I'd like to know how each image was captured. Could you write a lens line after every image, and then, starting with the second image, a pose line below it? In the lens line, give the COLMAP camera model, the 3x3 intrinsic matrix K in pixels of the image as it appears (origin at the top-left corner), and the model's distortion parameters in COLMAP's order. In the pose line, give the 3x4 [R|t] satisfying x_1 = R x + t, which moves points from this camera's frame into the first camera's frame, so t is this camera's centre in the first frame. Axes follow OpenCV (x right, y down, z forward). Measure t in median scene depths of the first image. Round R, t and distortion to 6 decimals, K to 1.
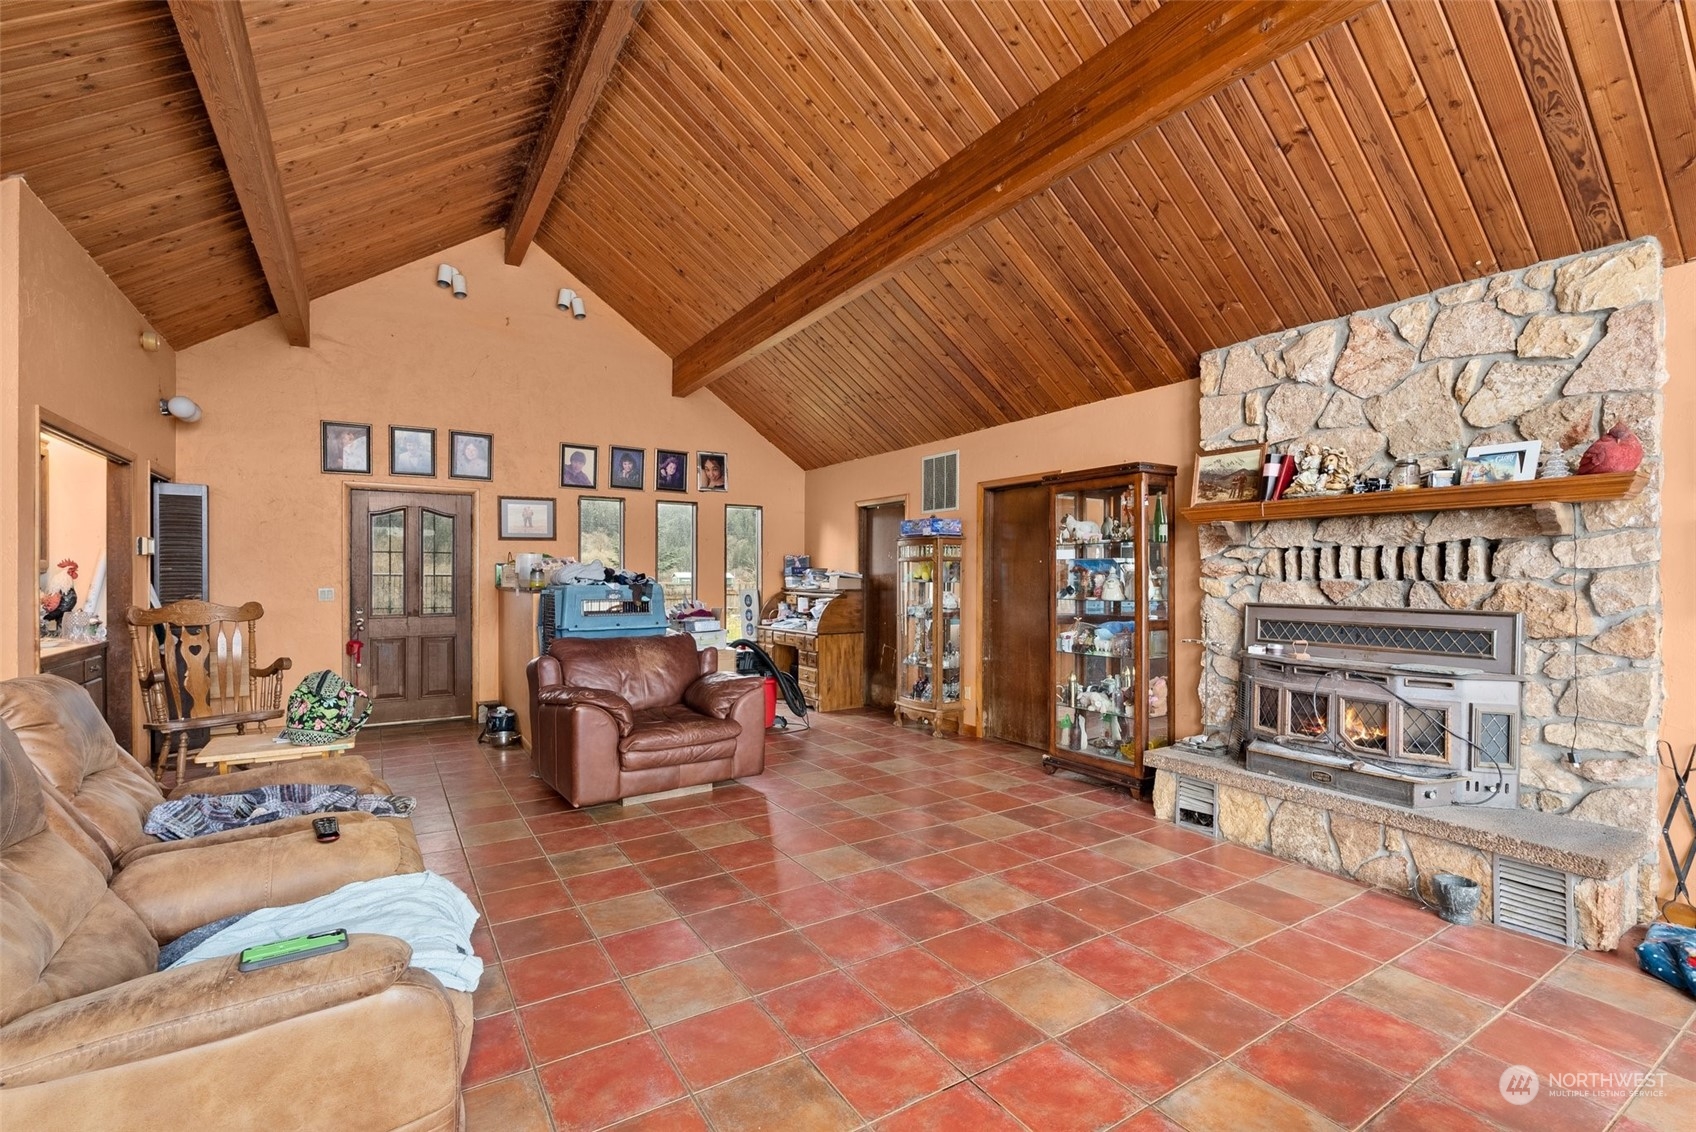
lens RADIAL K [[747.2, 0, 848.0], [0, 747.2, 566.0], [0, 0, 1]] dist [0.001558, 0.000525]
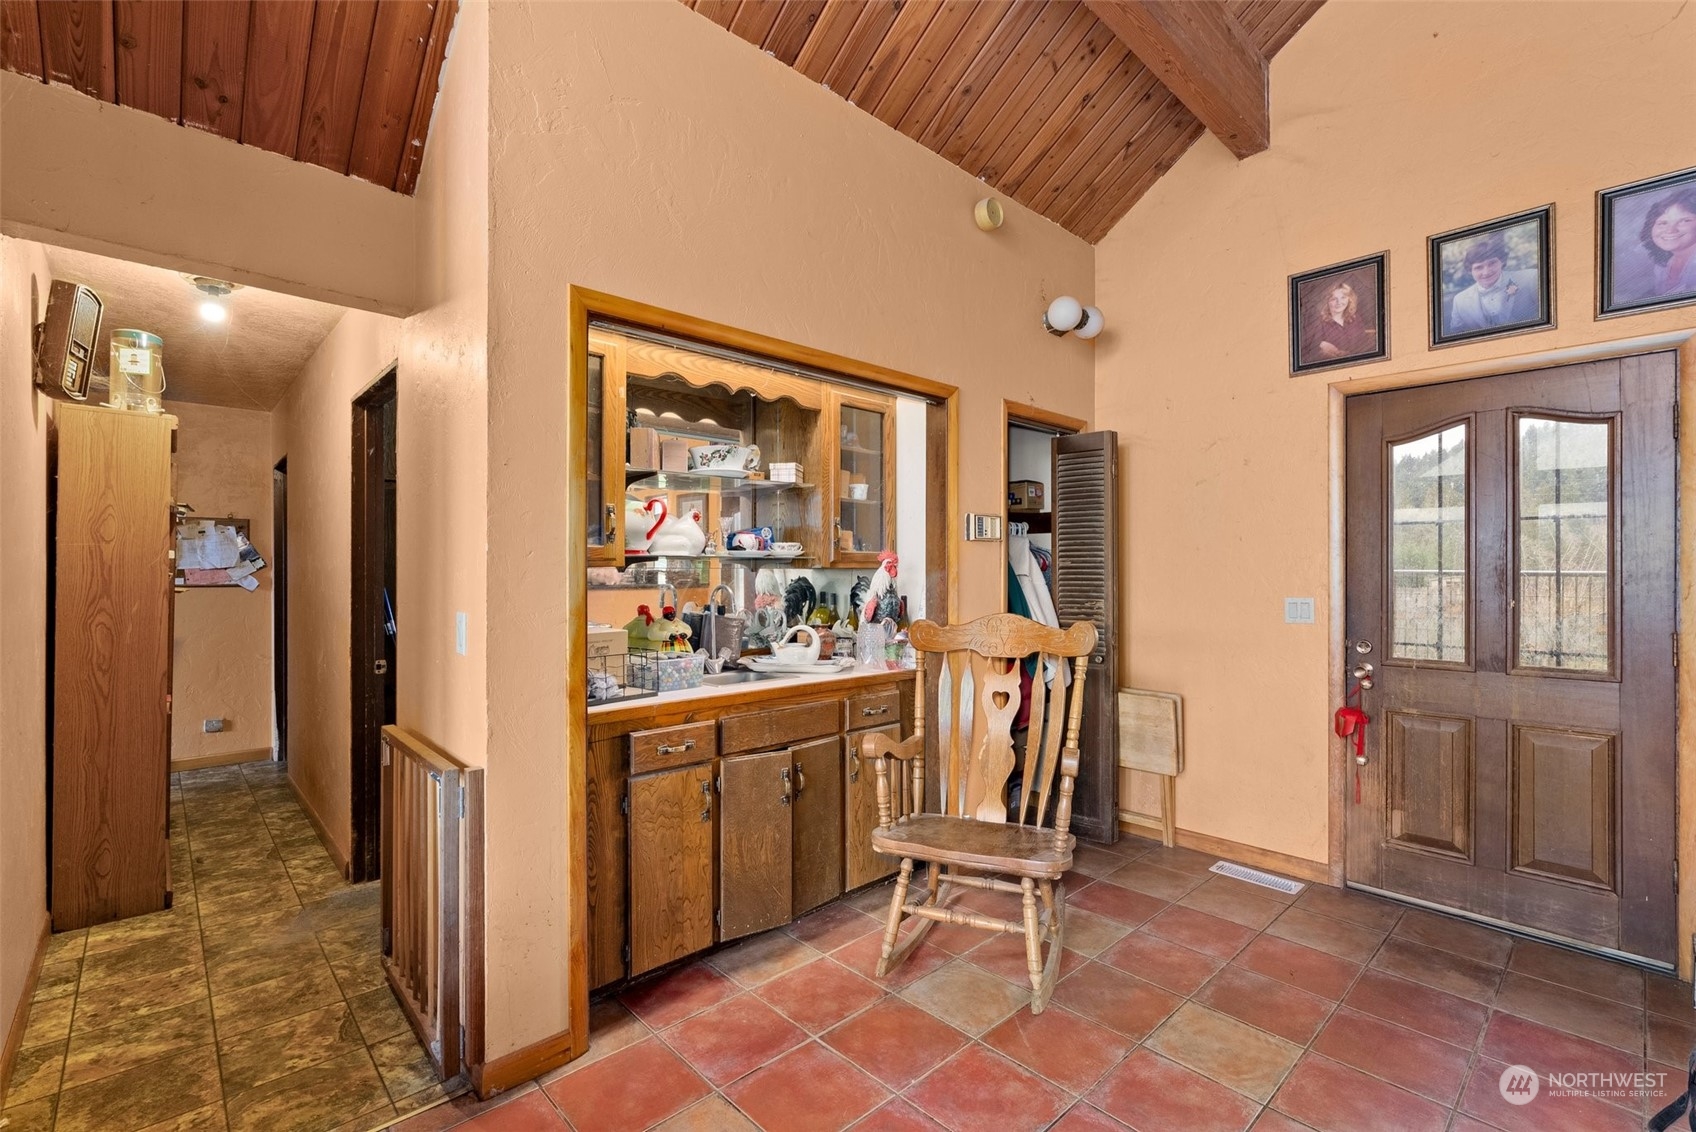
lens RADIAL K [[747.2, 0, 848.0], [0, 747.2, 566.0], [0, 0, 1]] dist [0.001558, 0.000525]
pose [[0.191071, -0.009034, -0.981535, -0.239235], [-0.002594, 0.999950, -0.009708, 0.013770], [0.981573, 0.004401, 0.191037, 0.568257]]
